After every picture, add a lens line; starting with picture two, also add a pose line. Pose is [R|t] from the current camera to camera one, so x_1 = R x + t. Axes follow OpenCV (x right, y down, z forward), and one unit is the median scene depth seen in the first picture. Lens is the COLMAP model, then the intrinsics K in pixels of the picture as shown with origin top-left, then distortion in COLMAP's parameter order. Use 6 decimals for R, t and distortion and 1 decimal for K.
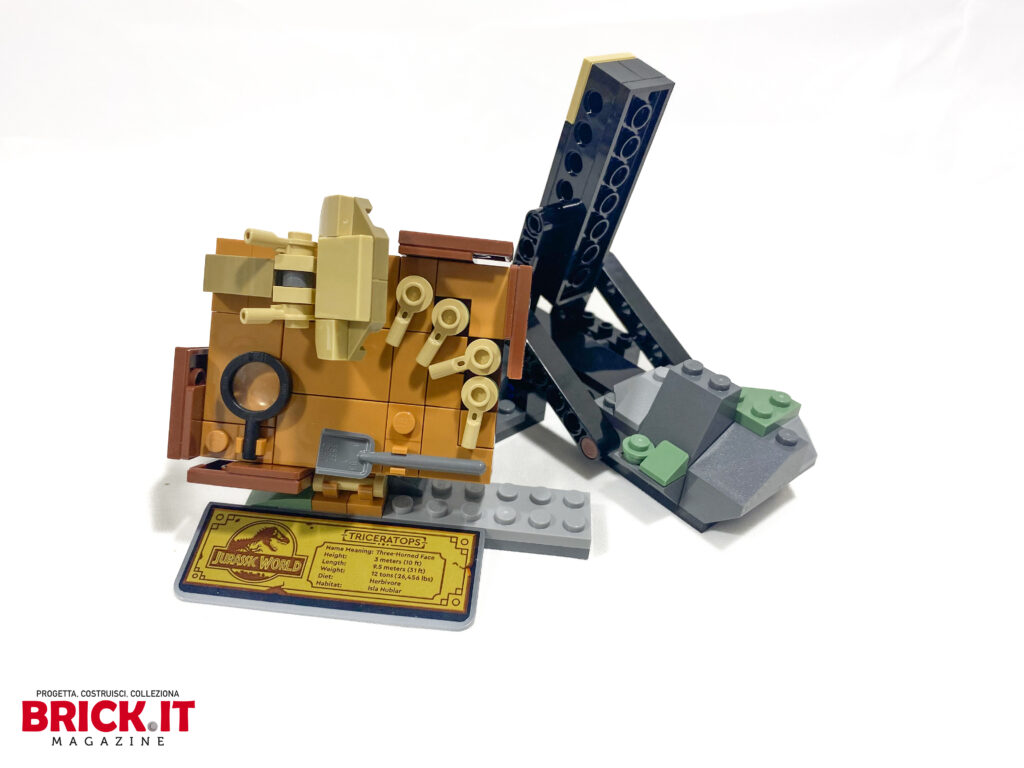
lens RADIAL K [[749.2, 0, 512.0], [0, 749.2, 384.0], [0, 0, 1]] dist [0.059898, -0.146603]
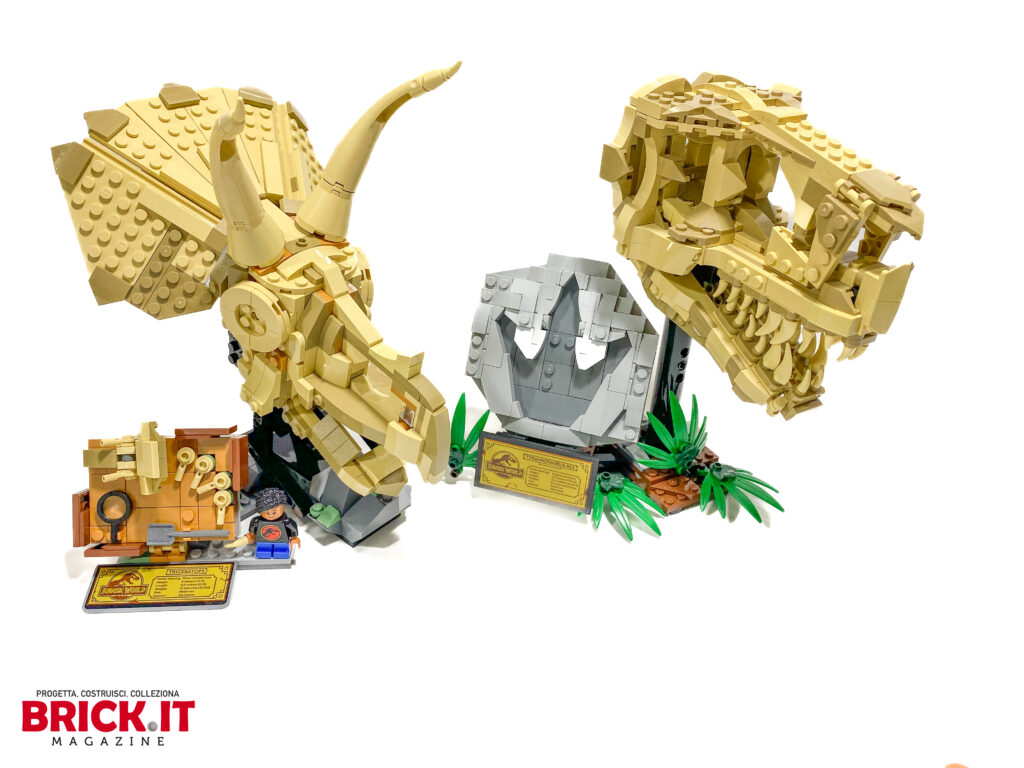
lens RADIAL K [[768.2, 0, 512.0], [0, 768.2, 384.0], [0, 0, 1]] dist [-0.130485, 0.206128]
pose [[0.987344, -0.106022, 0.117942, 0.549261], [0.108846, 0.993900, -0.017753, -0.182041], [-0.115341, 0.030366, 0.992862, -1.235816]]
